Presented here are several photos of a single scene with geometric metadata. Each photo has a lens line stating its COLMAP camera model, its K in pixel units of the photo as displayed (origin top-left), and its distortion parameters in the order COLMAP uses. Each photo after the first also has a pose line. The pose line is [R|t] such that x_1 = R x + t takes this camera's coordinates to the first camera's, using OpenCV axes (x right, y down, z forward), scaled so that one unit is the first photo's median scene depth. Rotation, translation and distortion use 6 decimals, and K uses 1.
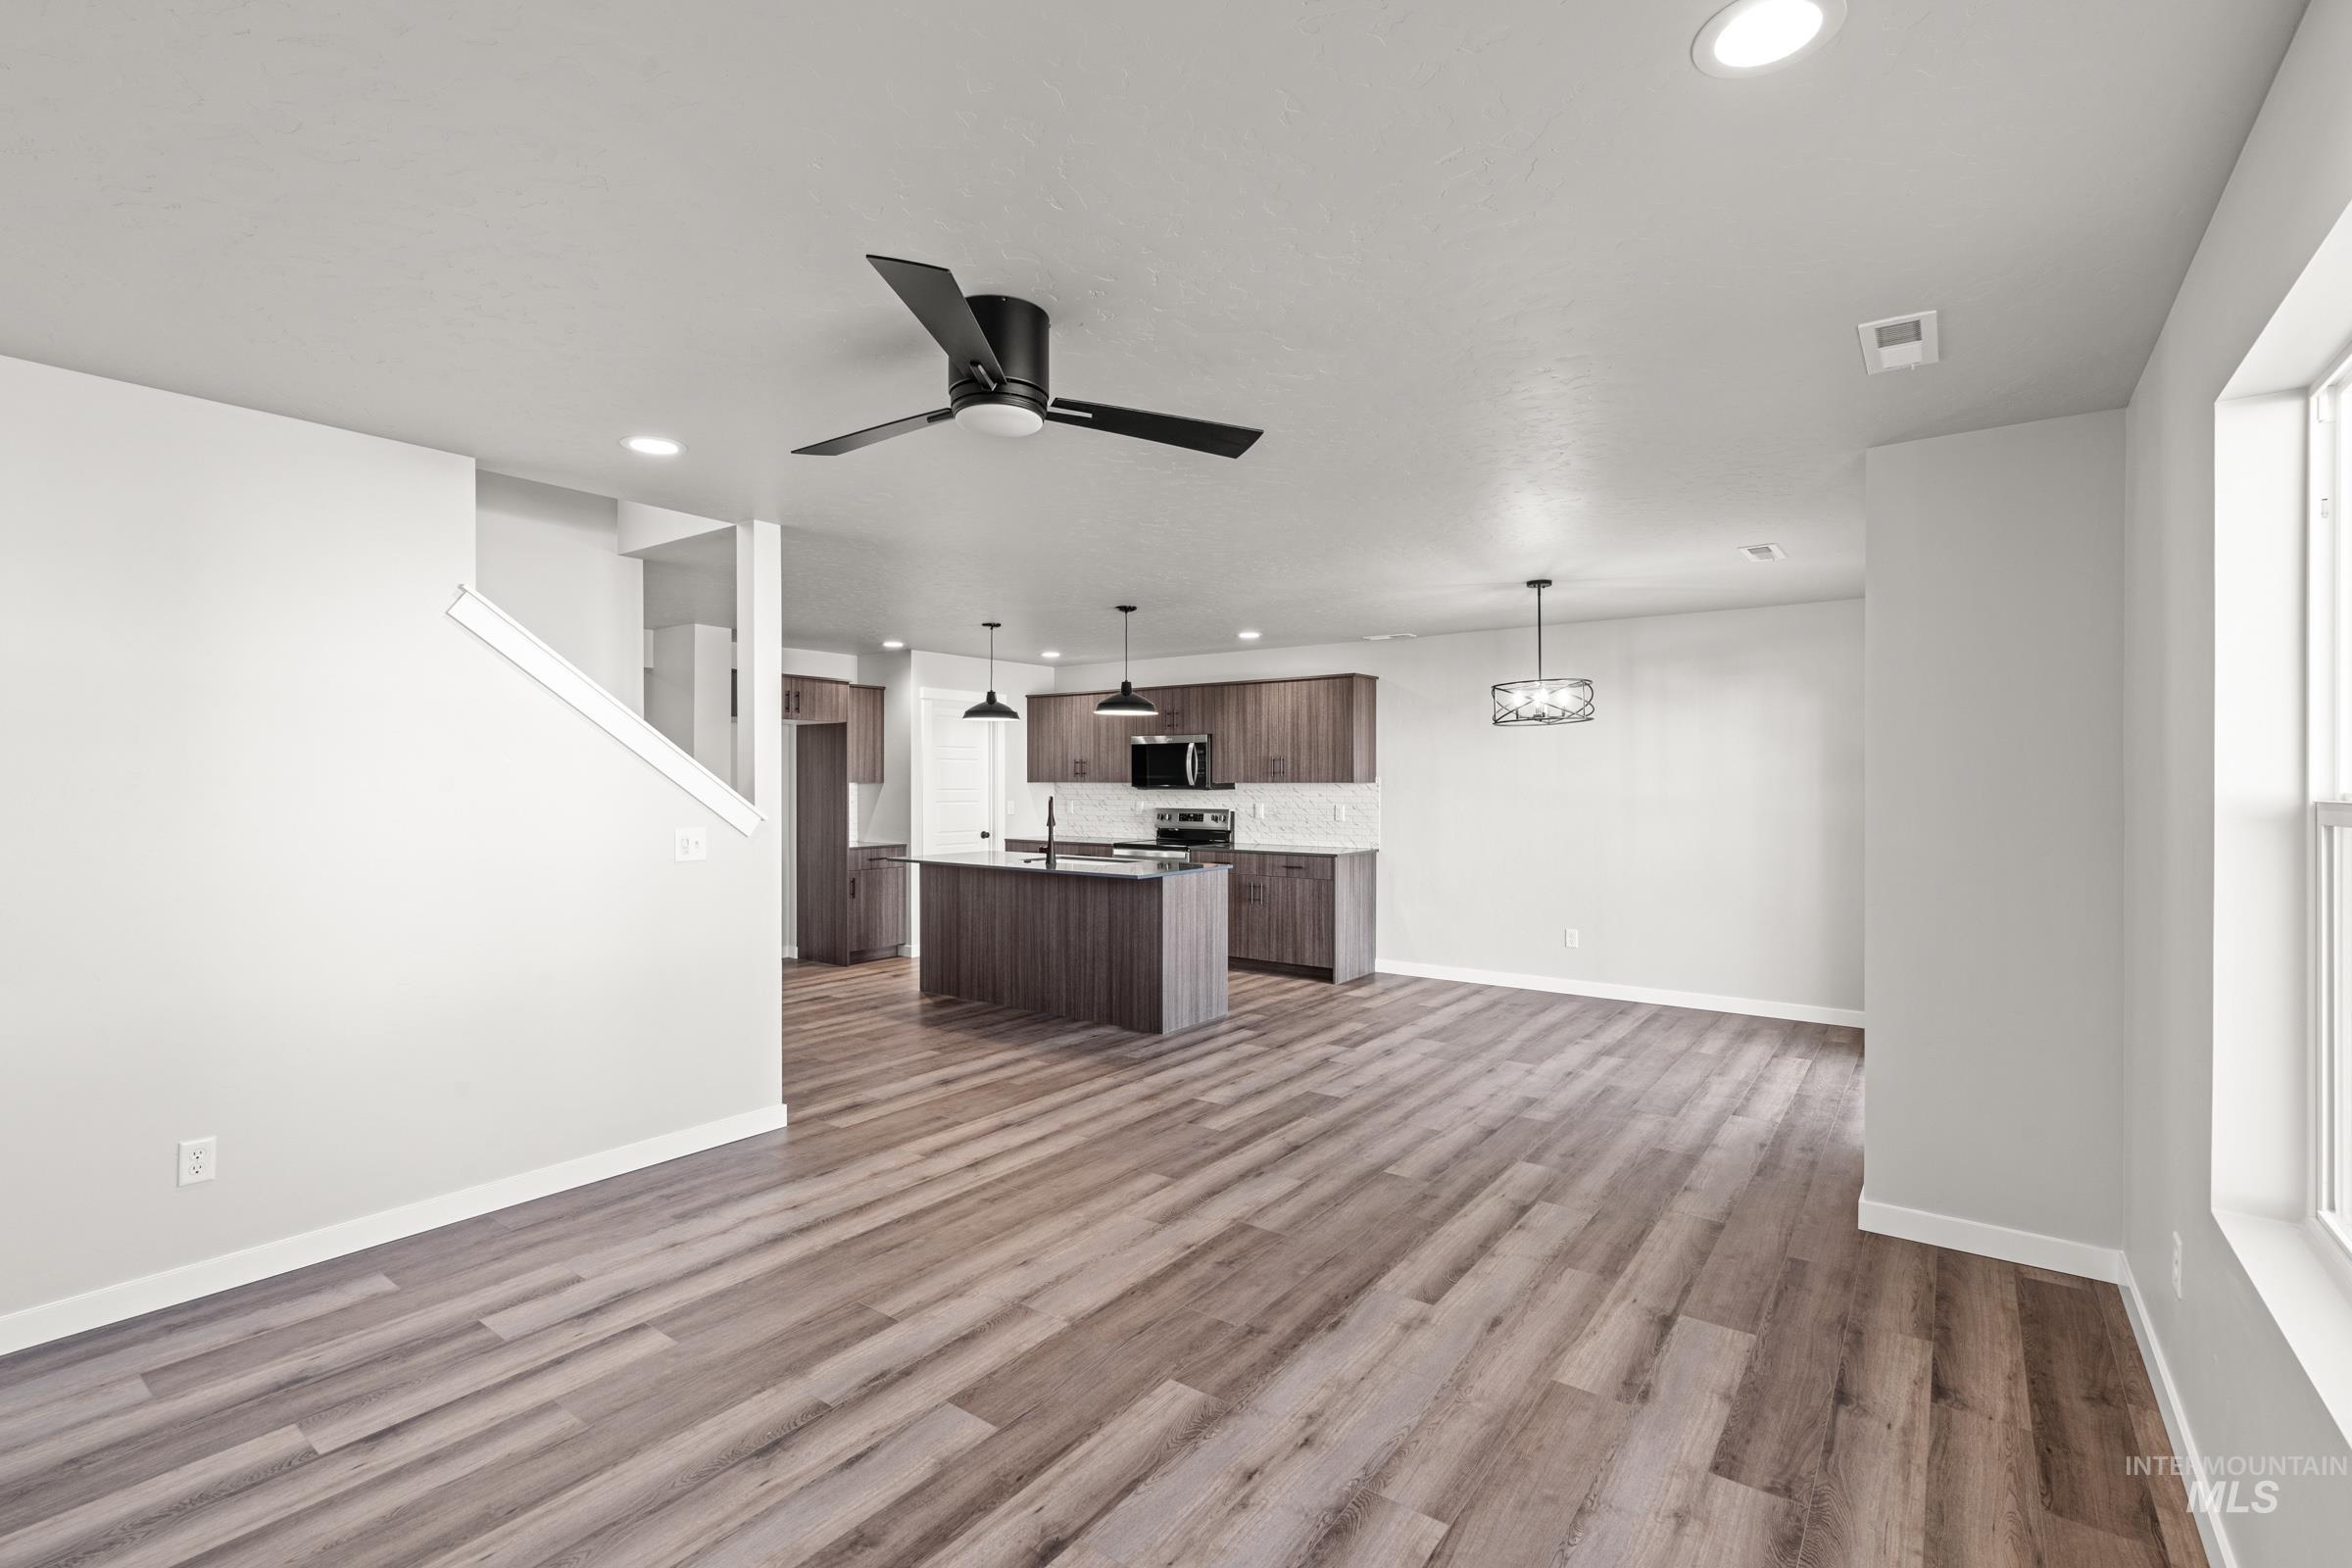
lens RADIAL K [[1058.2, 0, 1180.0], [0, 1058.2, 781.7], [0, 0, 1]] dist [-0.003901, 0.002557]
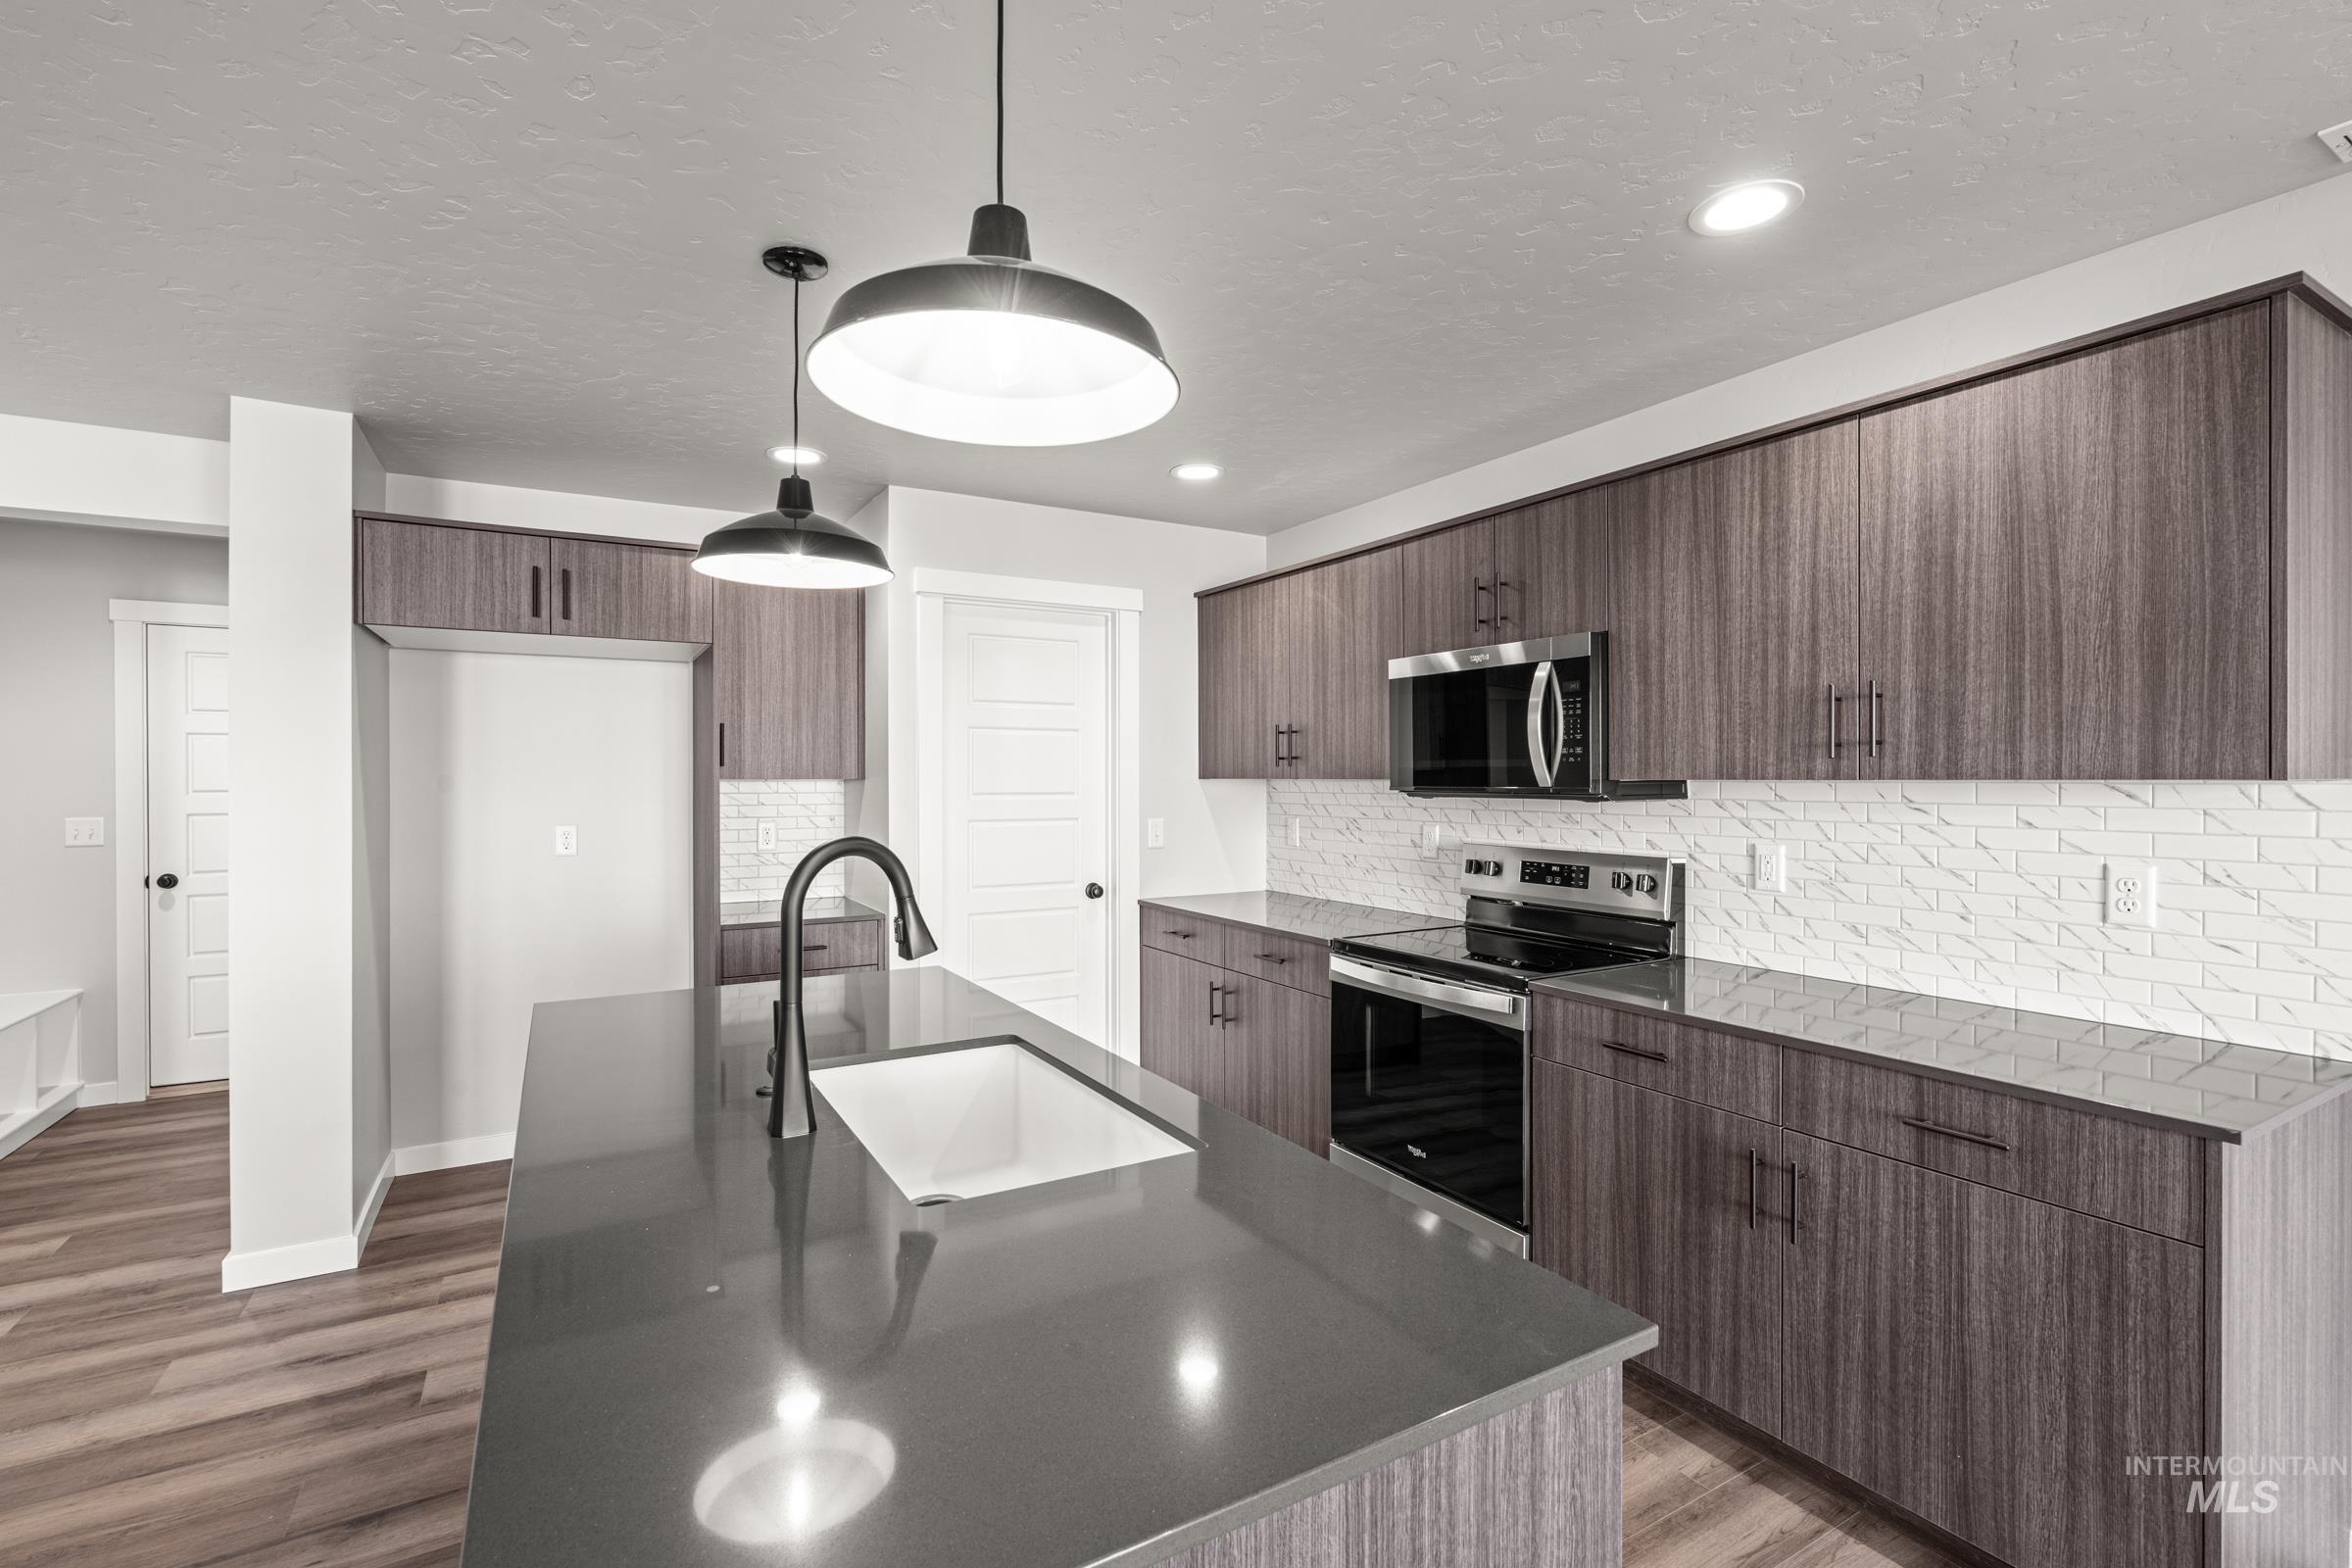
lens RADIAL K [[1058.2, 0, 1175.3], [0, 1058.2, 777.4], [0, 0, 1]] dist [-0.003901, 0.002557]
pose [[0.918910, -0.000203, -0.394467, 0.074444], [0.000431, 1.000000, 0.000489, -0.000018], [0.394467, -0.000619, 0.918910, 1.335736]]
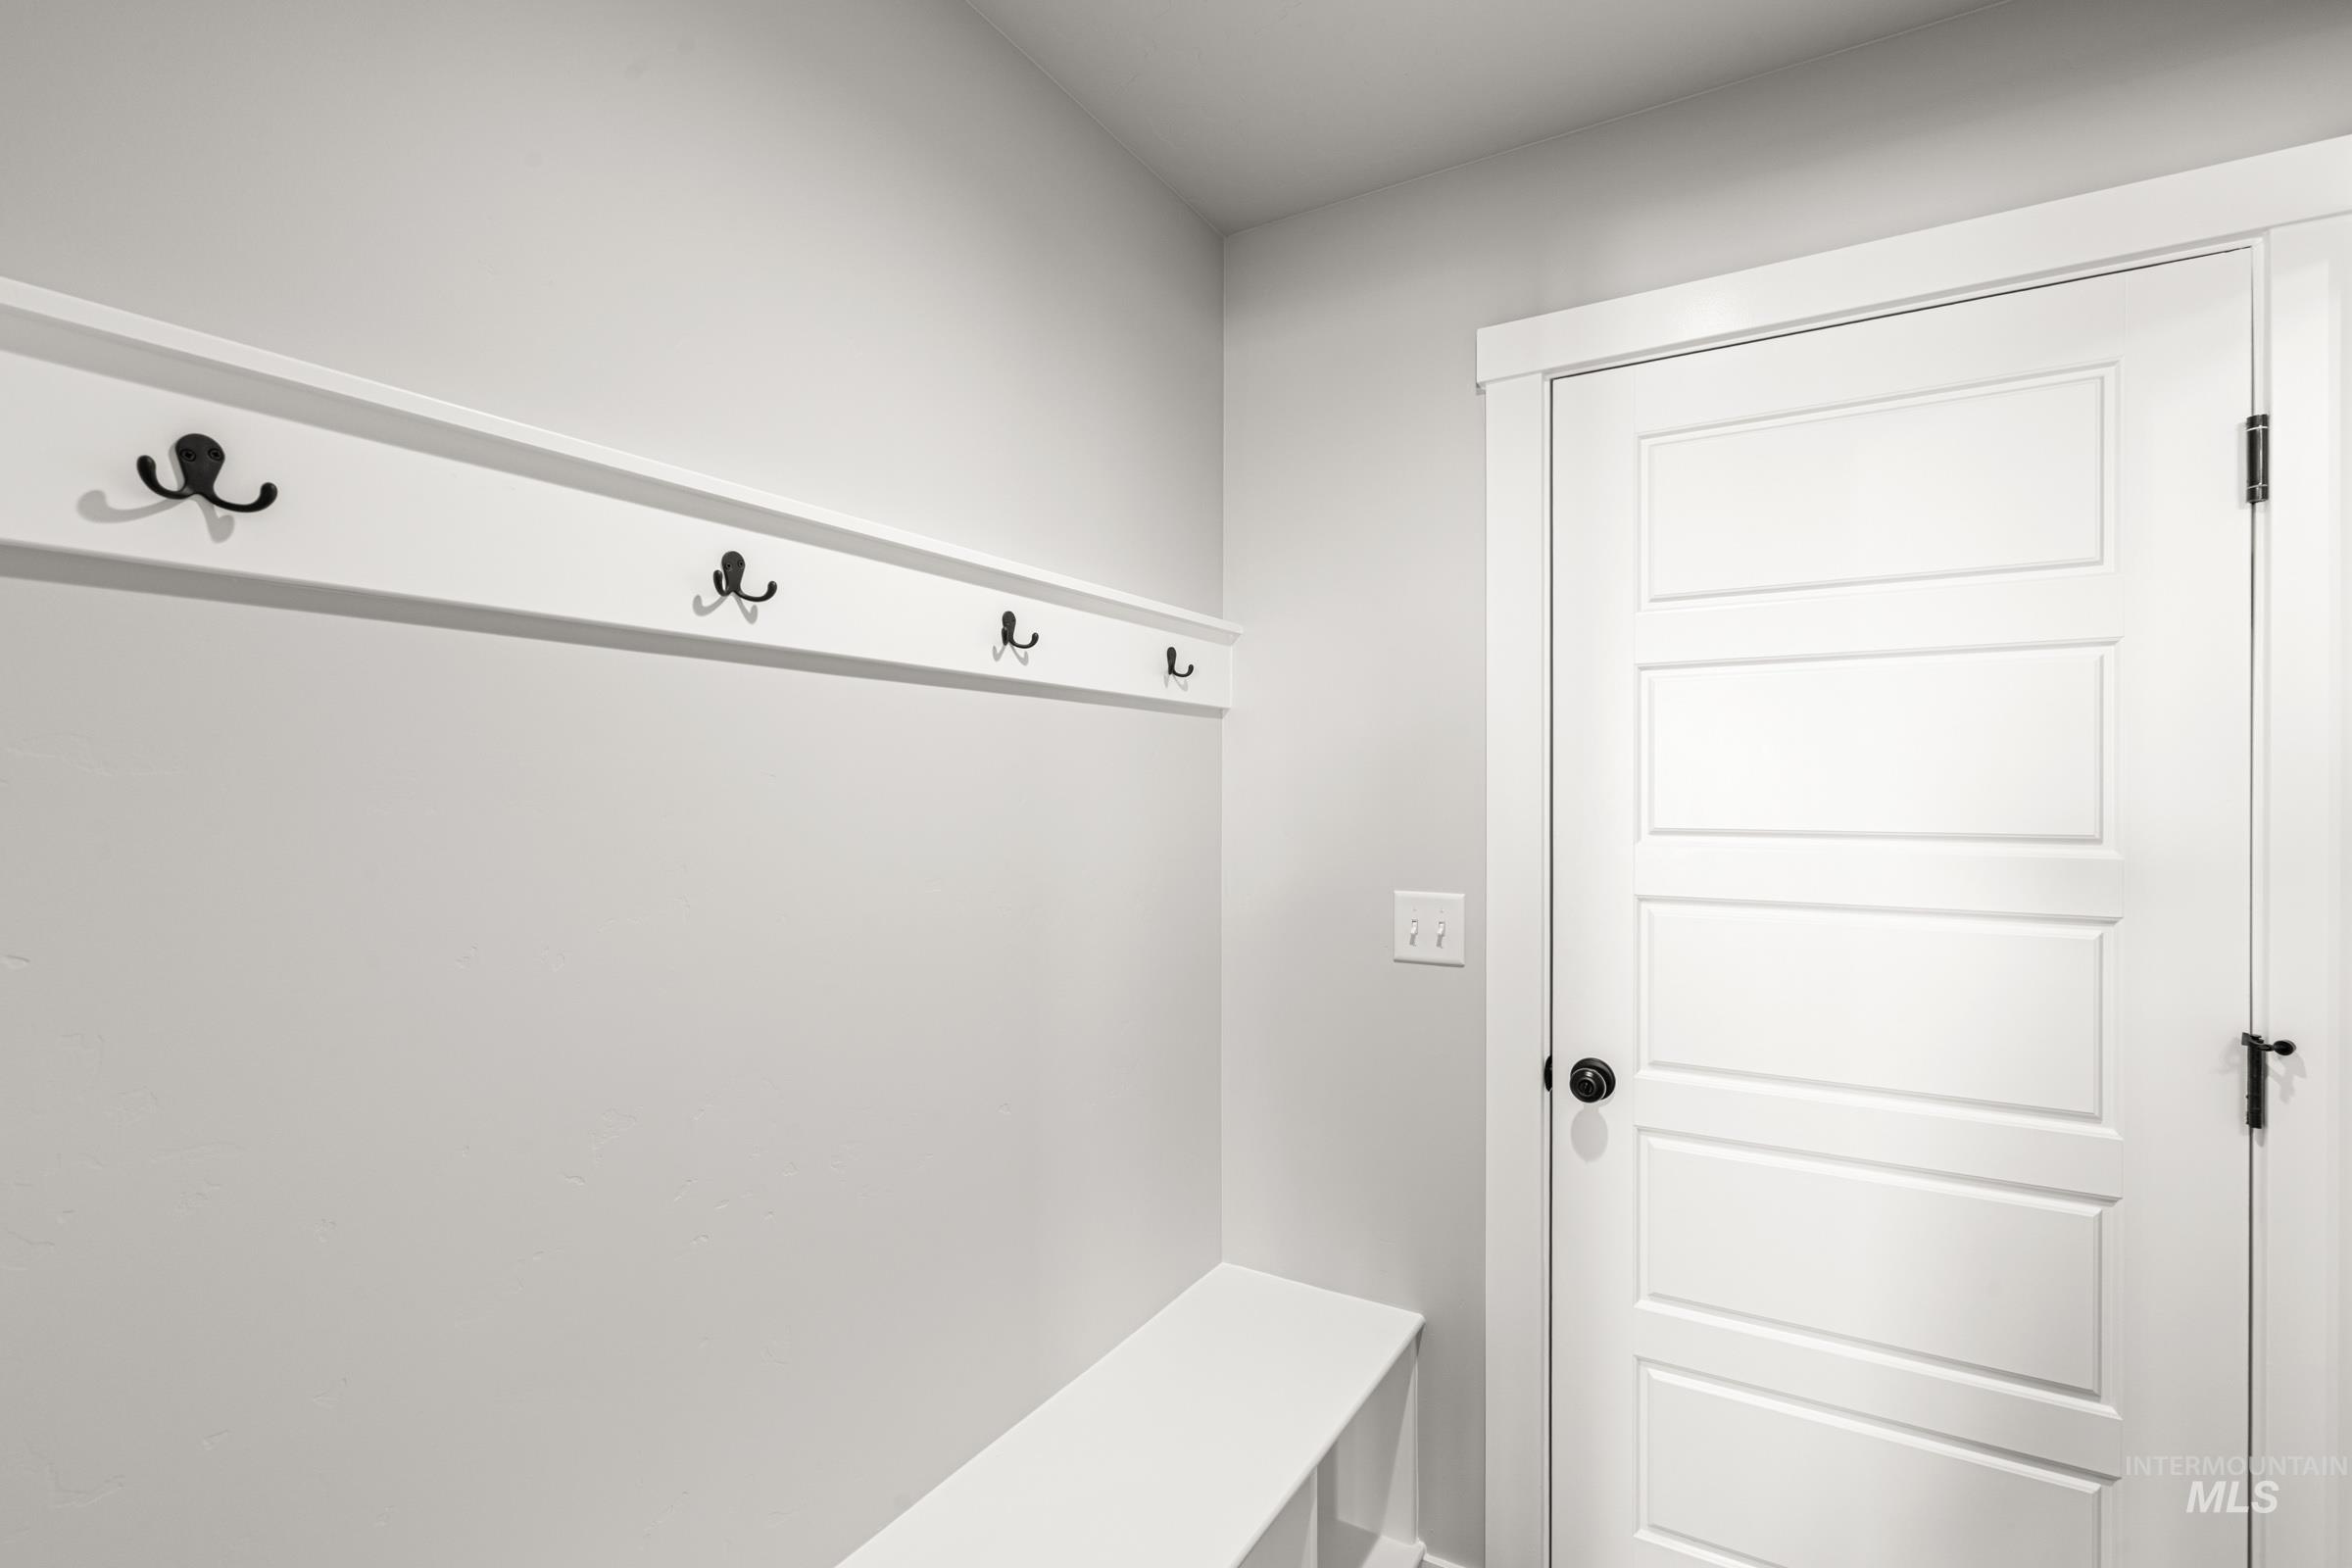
lens RADIAL K [[1058.2, 0, 1168.9], [0, 1058.2, 790.0], [0, 0, 1]] dist [-0.003901, 0.002557]
pose [[0.051151, -0.007148, -0.998665, -0.972747], [-0.005454, 0.999957, -0.007437, 0.003719], [0.998676, 0.005827, 0.051110, 1.769116]]
